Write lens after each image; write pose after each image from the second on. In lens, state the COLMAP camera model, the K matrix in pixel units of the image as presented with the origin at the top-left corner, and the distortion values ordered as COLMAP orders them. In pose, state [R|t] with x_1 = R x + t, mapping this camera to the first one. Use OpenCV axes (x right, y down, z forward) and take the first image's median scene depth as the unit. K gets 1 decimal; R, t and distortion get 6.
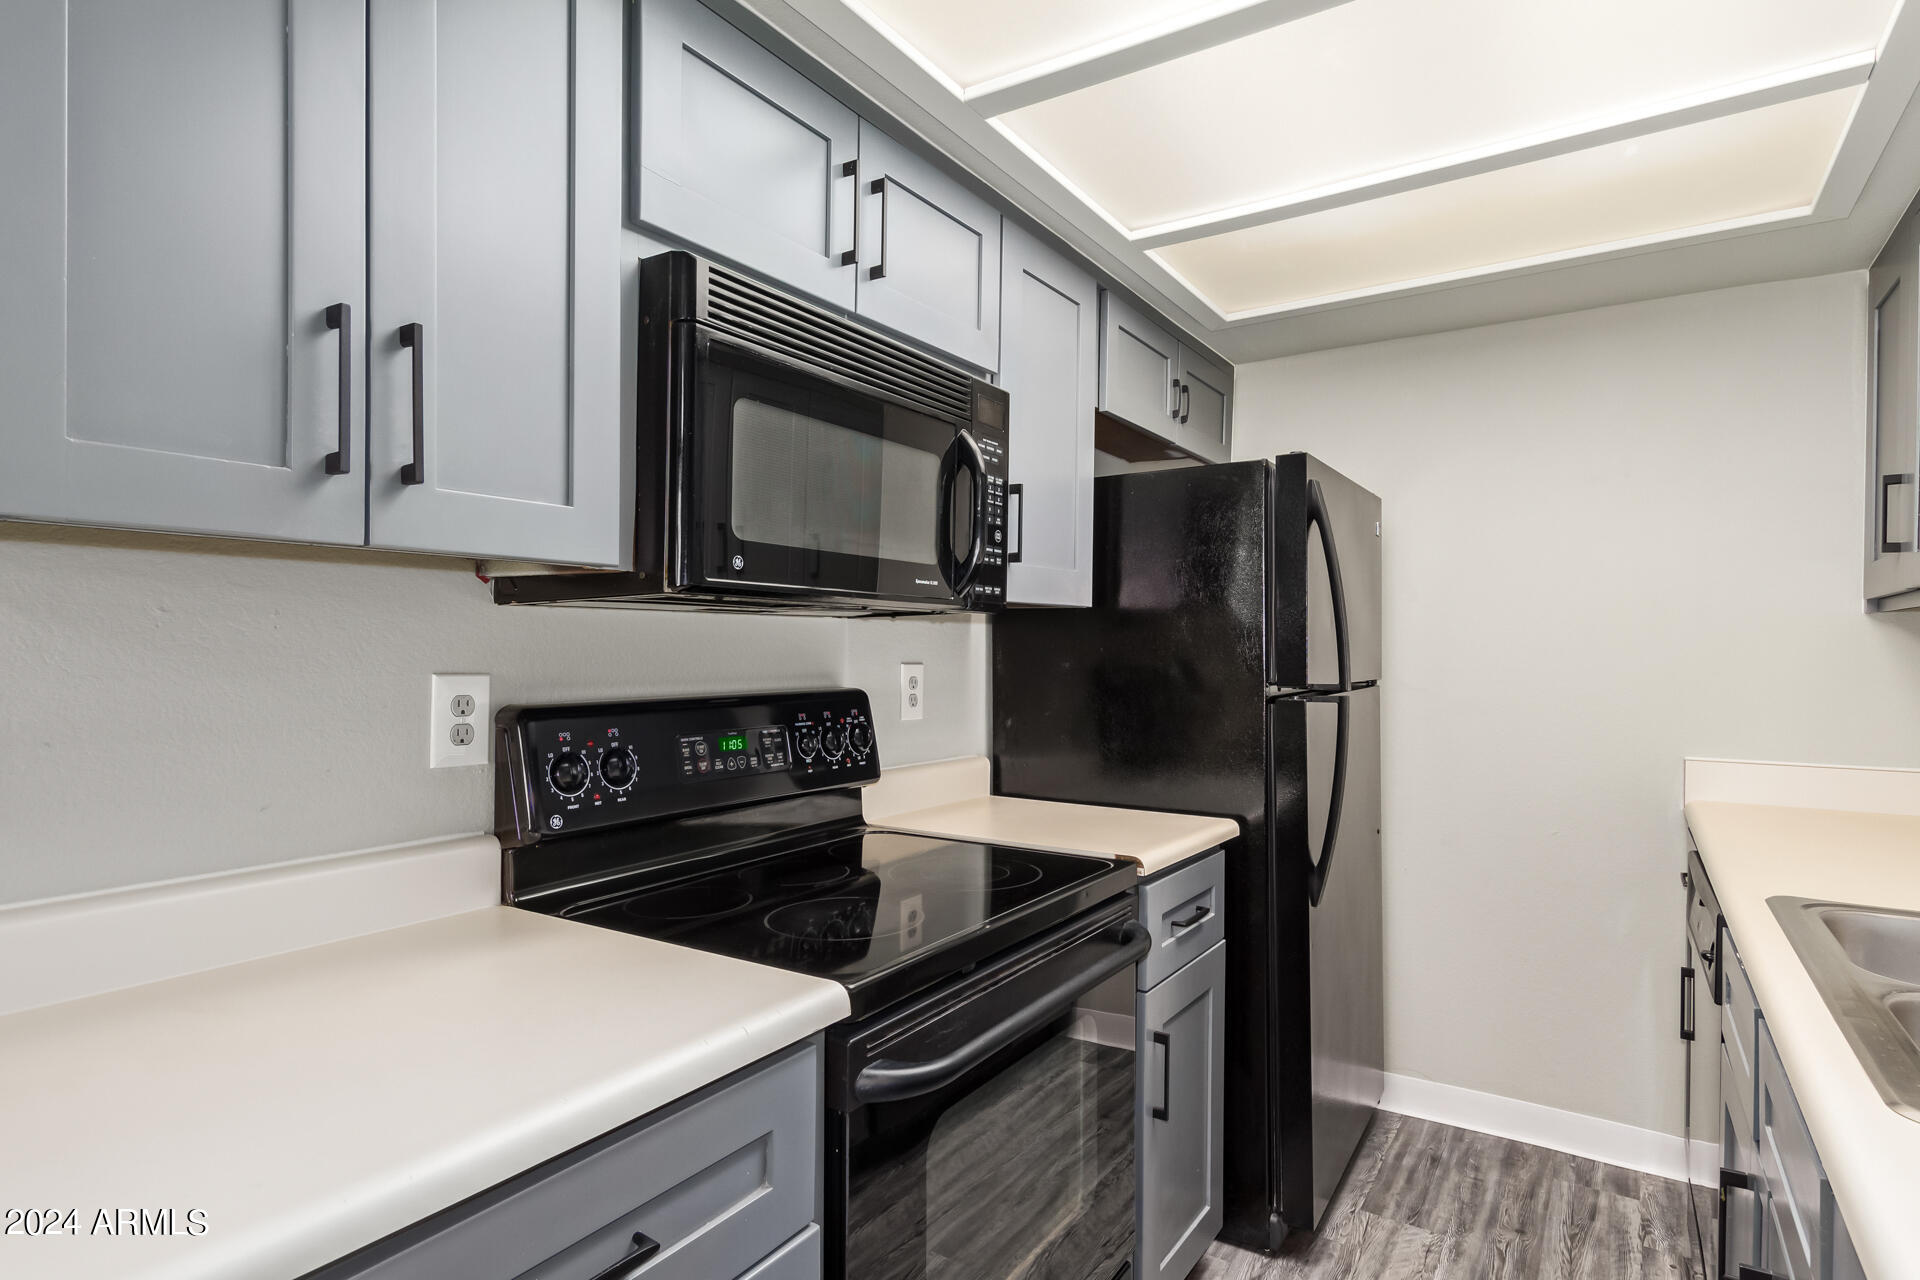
lens RADIAL K [[1004.5, 0, 951.4], [0, 1004.5, 647.4], [0, 0, 1]] dist [0.001706, -0.002161]
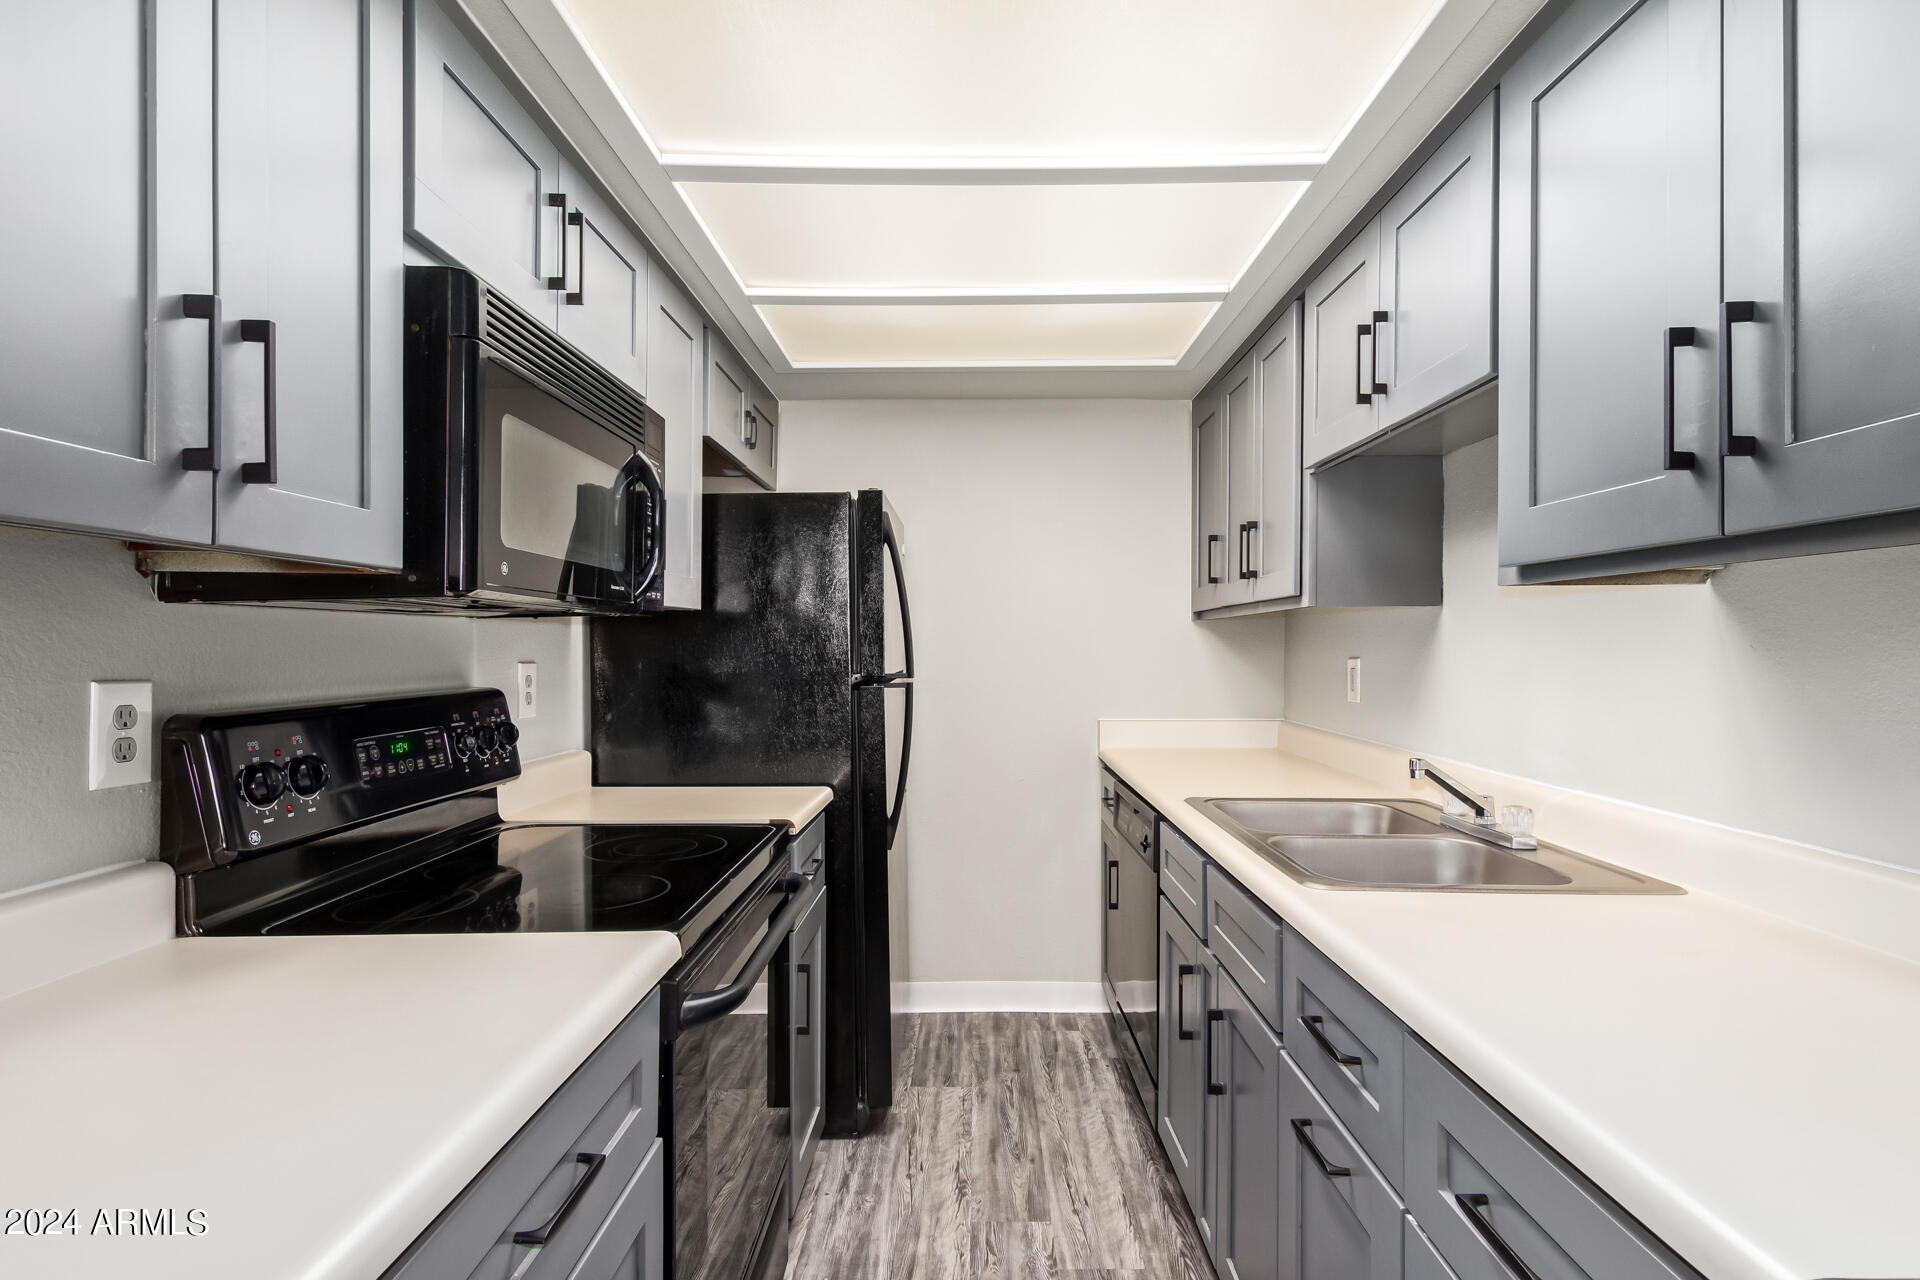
lens RADIAL K [[966.4, 0, 960.0], [0, 966.4, 640.0], [0, 0, 1]] dist [0.002346, -0.000082]
pose [[0.840471, -0.002745, 0.541849, -0.224794], [0.004667, 0.999987, -0.002172, -0.002790], [-0.541836, 0.004354, 0.840473, -0.072508]]
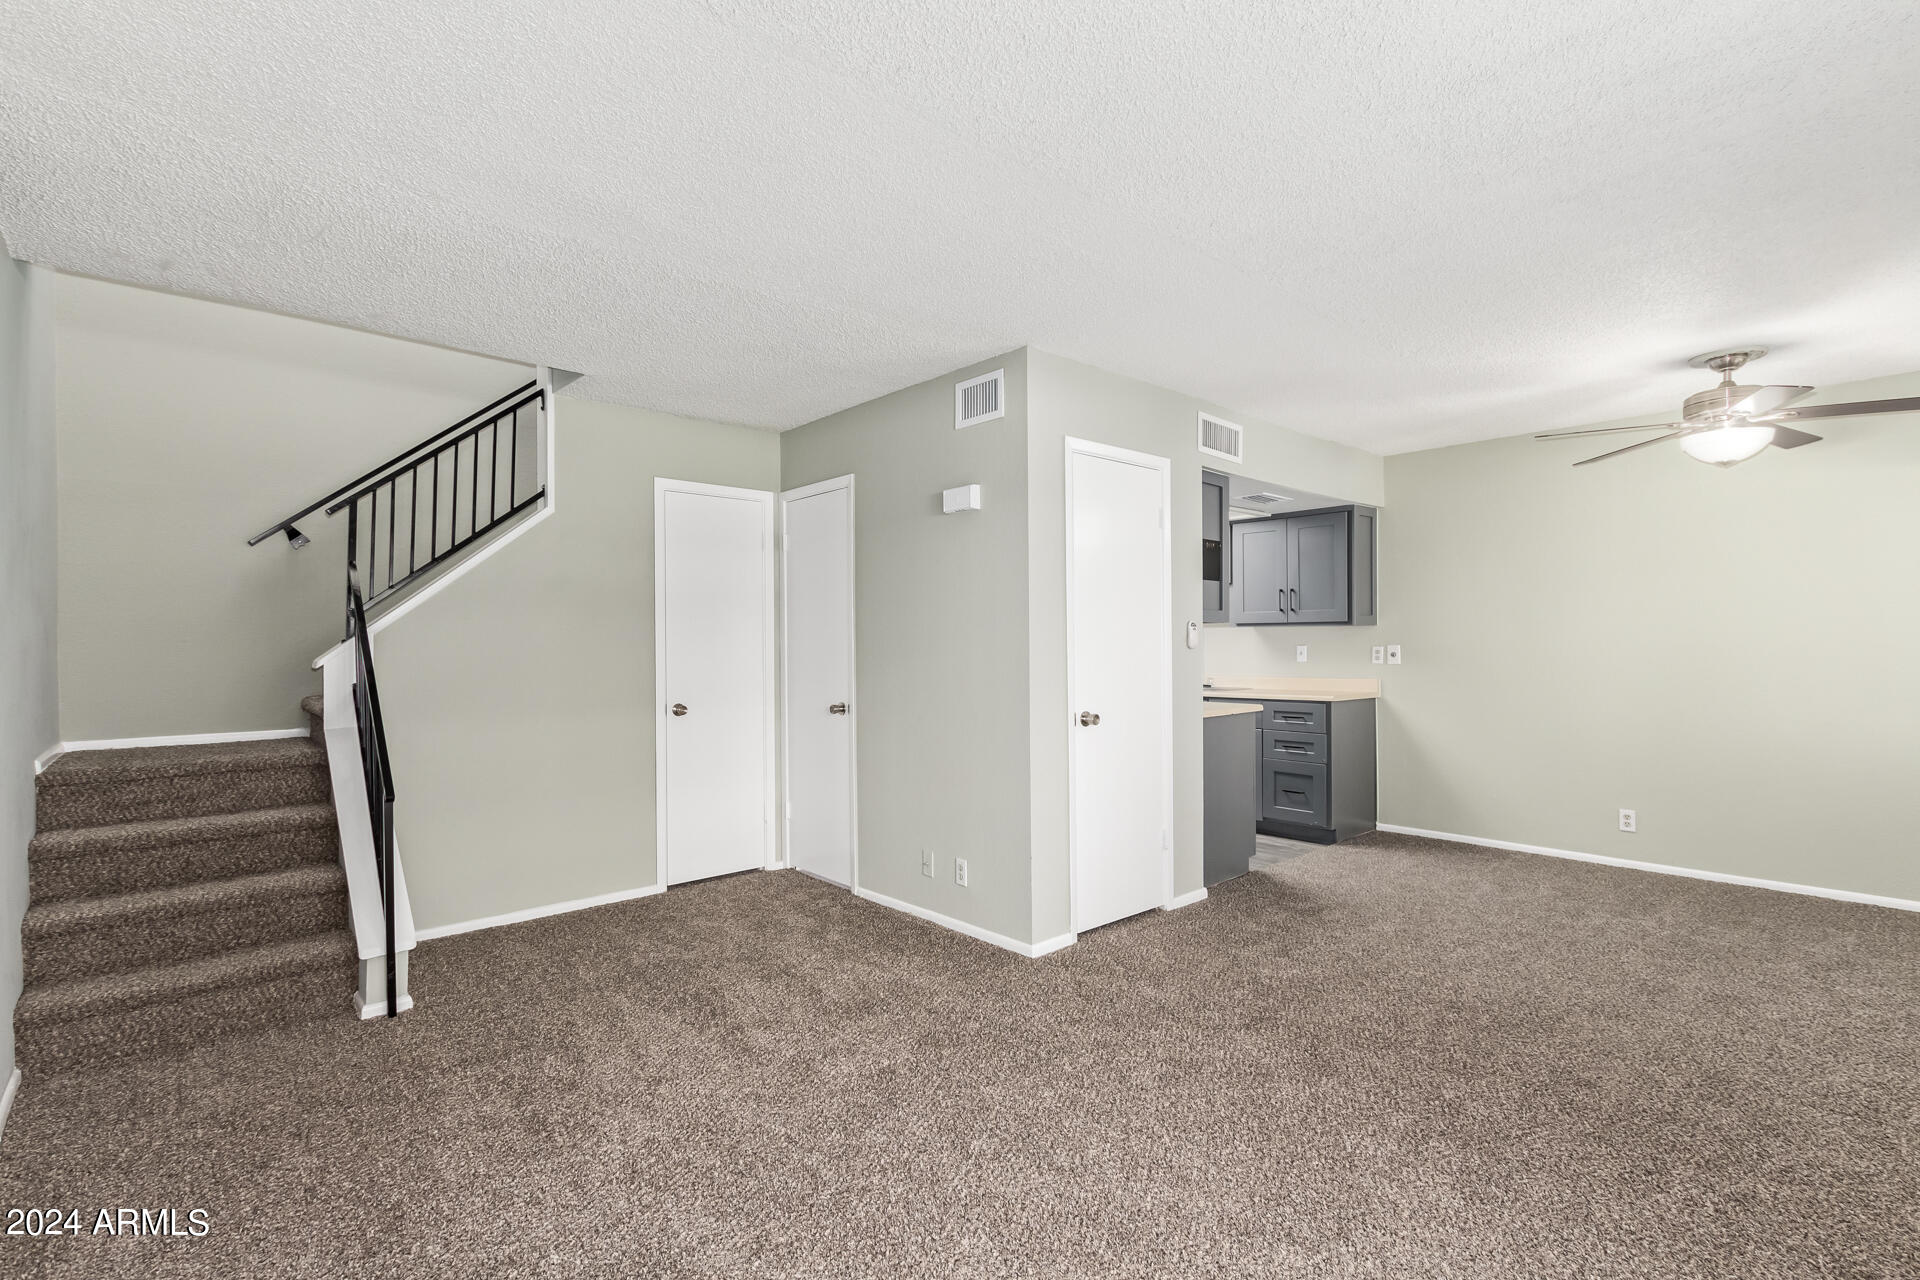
lens RADIAL K [[872.9, 0, 975.8], [0, 872.9, 645.1], [0, 0, 1]] dist [0.010012, -0.006731]
pose [[0.249509, -0.010923, 0.968311, -2.724751], [0.005690, 0.999936, 0.009813, -0.014210], [-0.968356, 0.003061, 0.249555, 0.399075]]
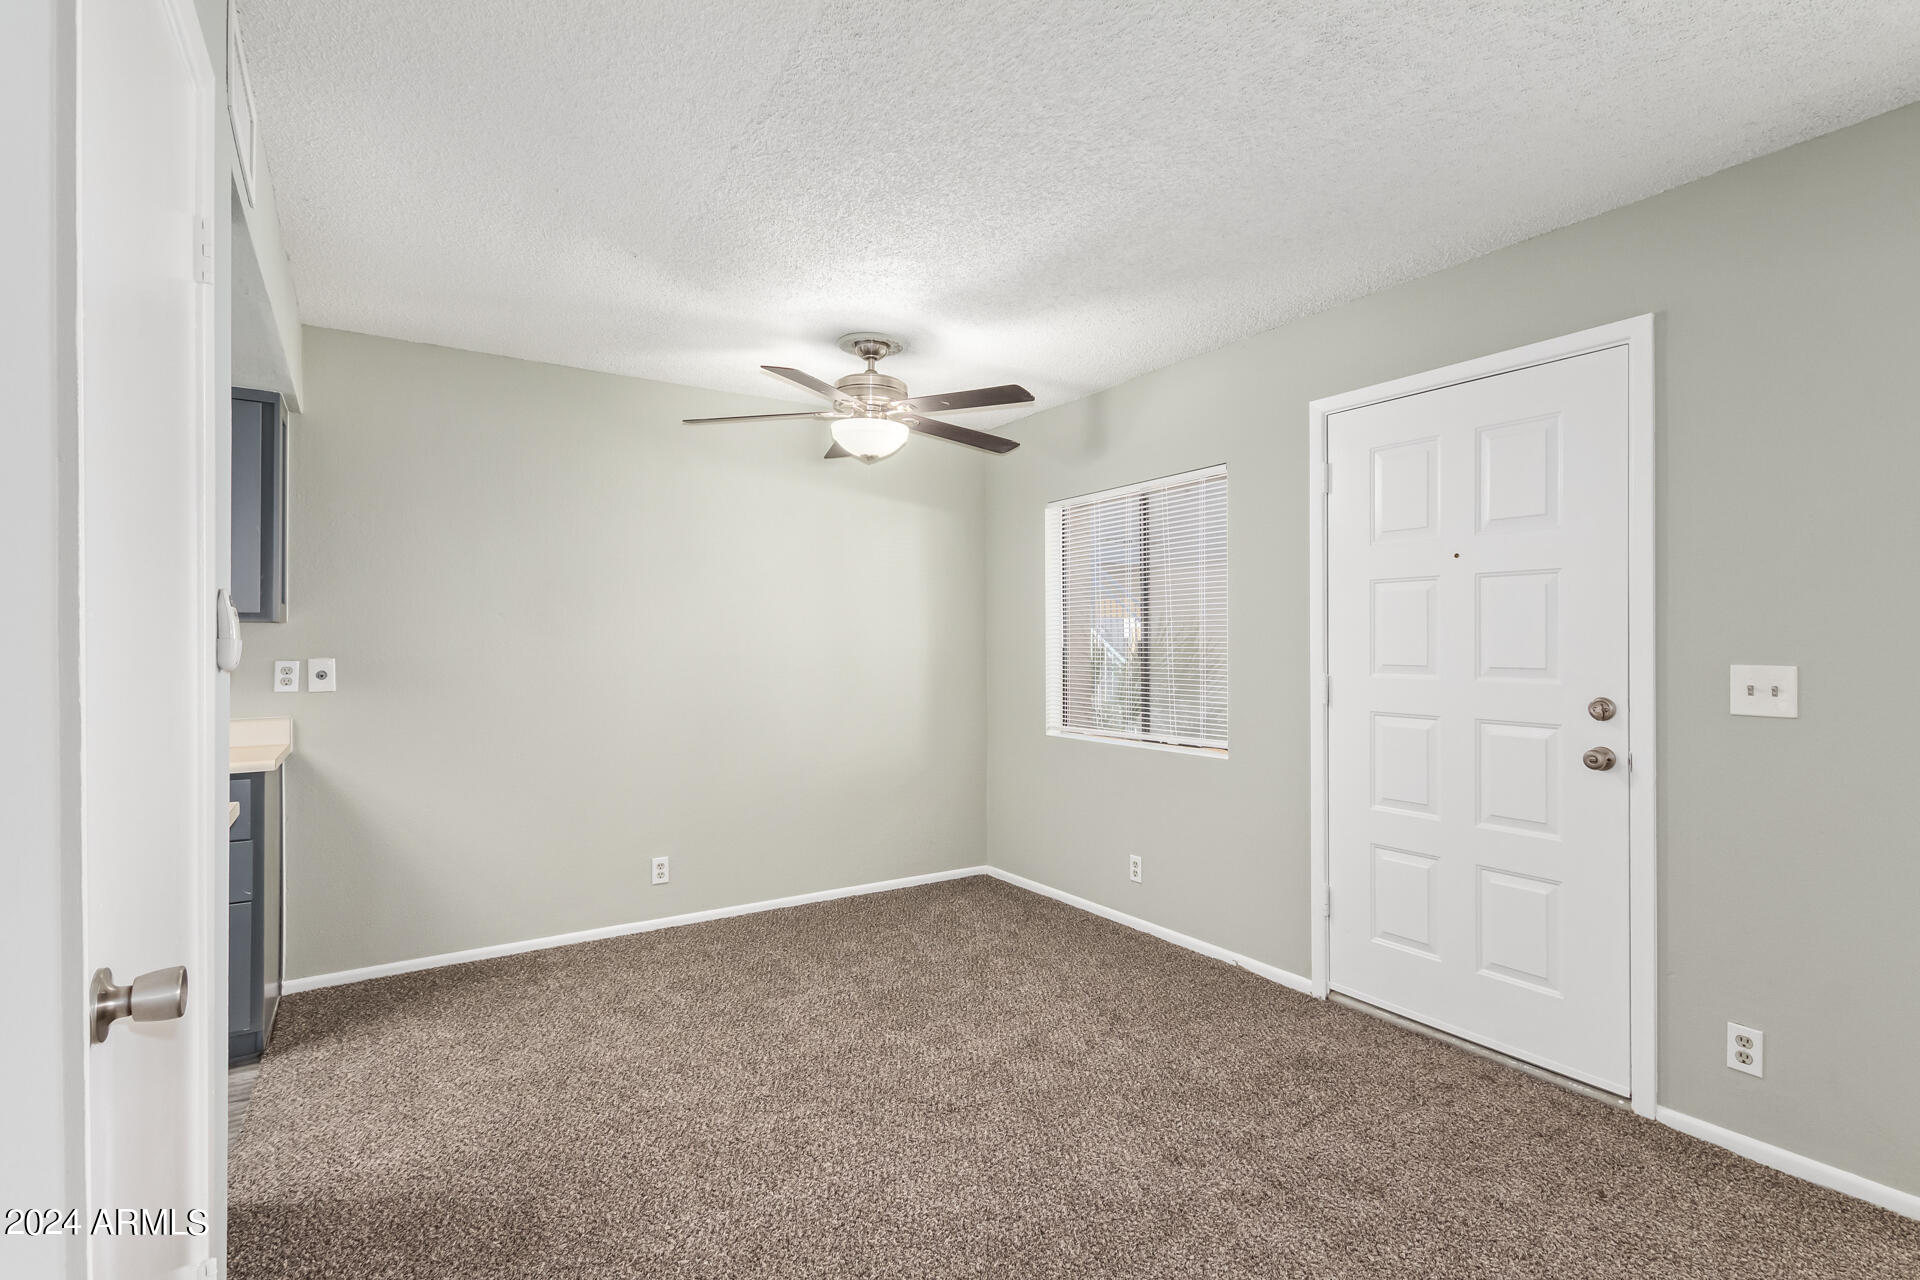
lens RADIAL K [[898.7, 0, 963.2], [0, 898.7, 638.9], [0, 0, 1]] dist [-0.001411, -0.000452]
pose [[-0.917500, -0.001497, 0.397732, -1.411567], [-0.004725, 0.999963, -0.007135, -0.008471], [-0.397707, -0.008425, -0.917474, 0.848793]]
